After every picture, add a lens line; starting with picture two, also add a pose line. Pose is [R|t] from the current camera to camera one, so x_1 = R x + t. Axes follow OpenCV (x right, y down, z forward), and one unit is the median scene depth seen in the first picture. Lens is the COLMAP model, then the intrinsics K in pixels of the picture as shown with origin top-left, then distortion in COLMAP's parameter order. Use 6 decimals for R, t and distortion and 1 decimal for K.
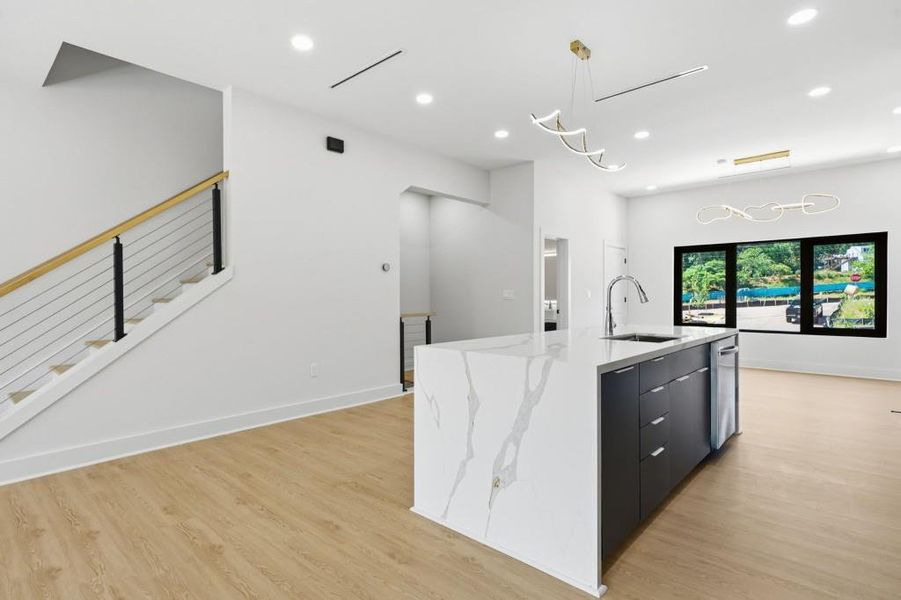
lens RADIAL K [[458.1, 0, 436.1], [0, 458.1, 297.4], [0, 0, 1]] dist [0.013837, 0.002847]
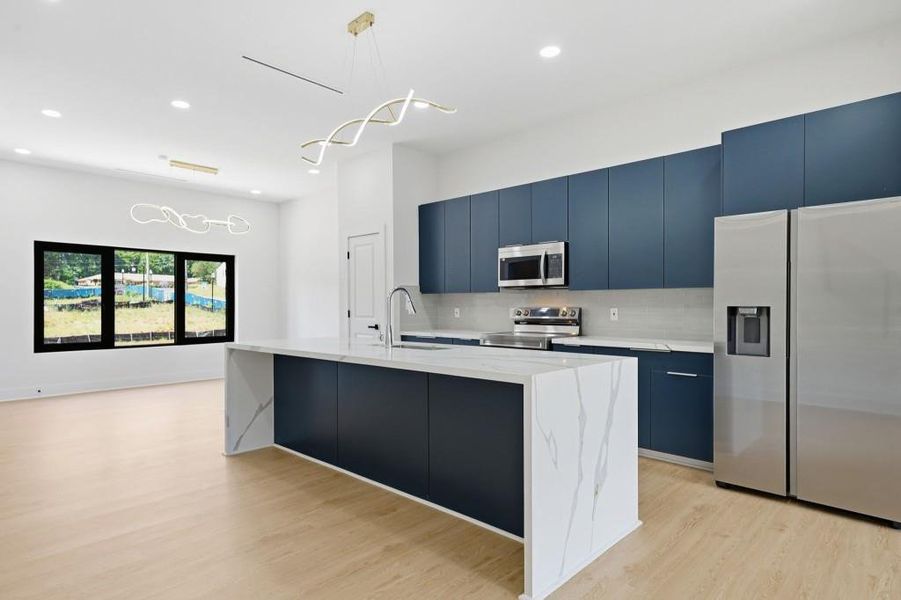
lens RADIAL K [[505.0, 0, 426.2], [0, 505.0, 306.6], [0, 0, 1]] dist [0.009682, 0.000202]
pose [[0.038851, 0.002961, 0.999241, -0.304866], [0.005192, 0.999982, -0.003165, 0.000074], [-0.999232, 0.005311, 0.038835, 0.405859]]
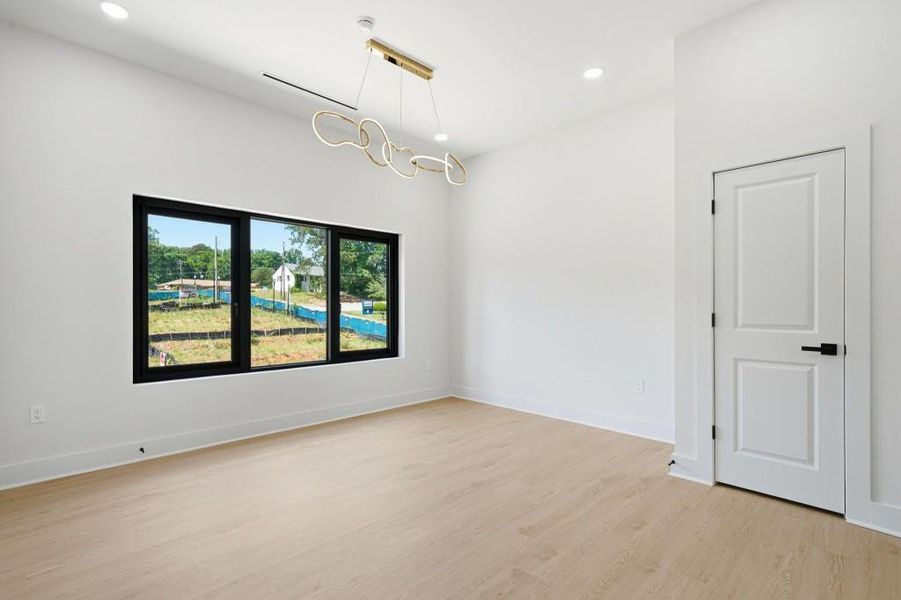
lens RADIAL K [[422.4, 0, 412.5], [0, 422.4, 310.1], [0, 0, 1]] dist [0.006351, 0.000482]
pose [[0.094009, -0.001998, 0.995569, 0.172523], [0.004365, 0.999989, 0.001595, -0.001838], [-0.995562, 0.004196, 0.094017, 0.818551]]
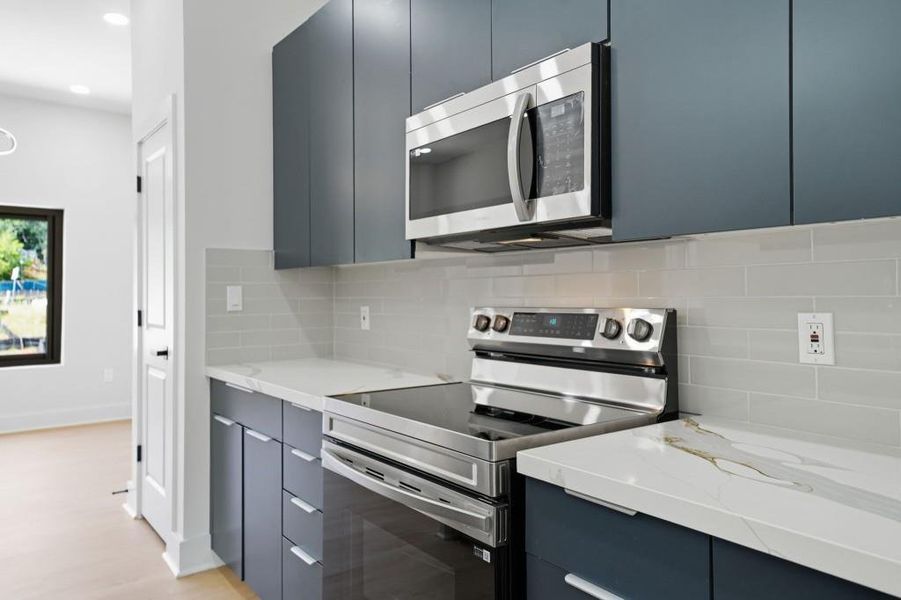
lens RADIAL K [[628.0, 0, 427.5], [0, 628.0, 292.5], [0, 0, 1]] dist [-0.003135, -0.002370]
pose [[0.199112, 0.009126, 0.979934, 0.155687], [0.007344, 0.999915, -0.010804, -0.003820], [-0.979949, 0.009348, 0.199028, 0.263345]]
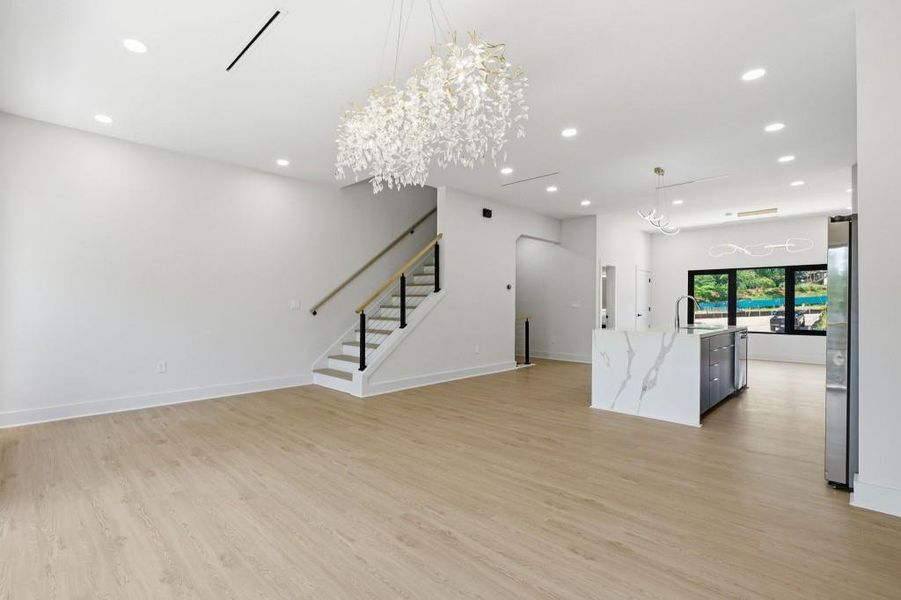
lens RADIAL K [[422.4, 0, 406.9], [0, 422.4, 304.5], [0, 0, 1]] dist [0.006351, 0.000482]
pose [[0.998261, 0.004907, -0.058750, -0.279912], [-0.005259, 0.999969, -0.005840, 0.002815], [0.058719, 0.006139, 0.998256, -0.351504]]
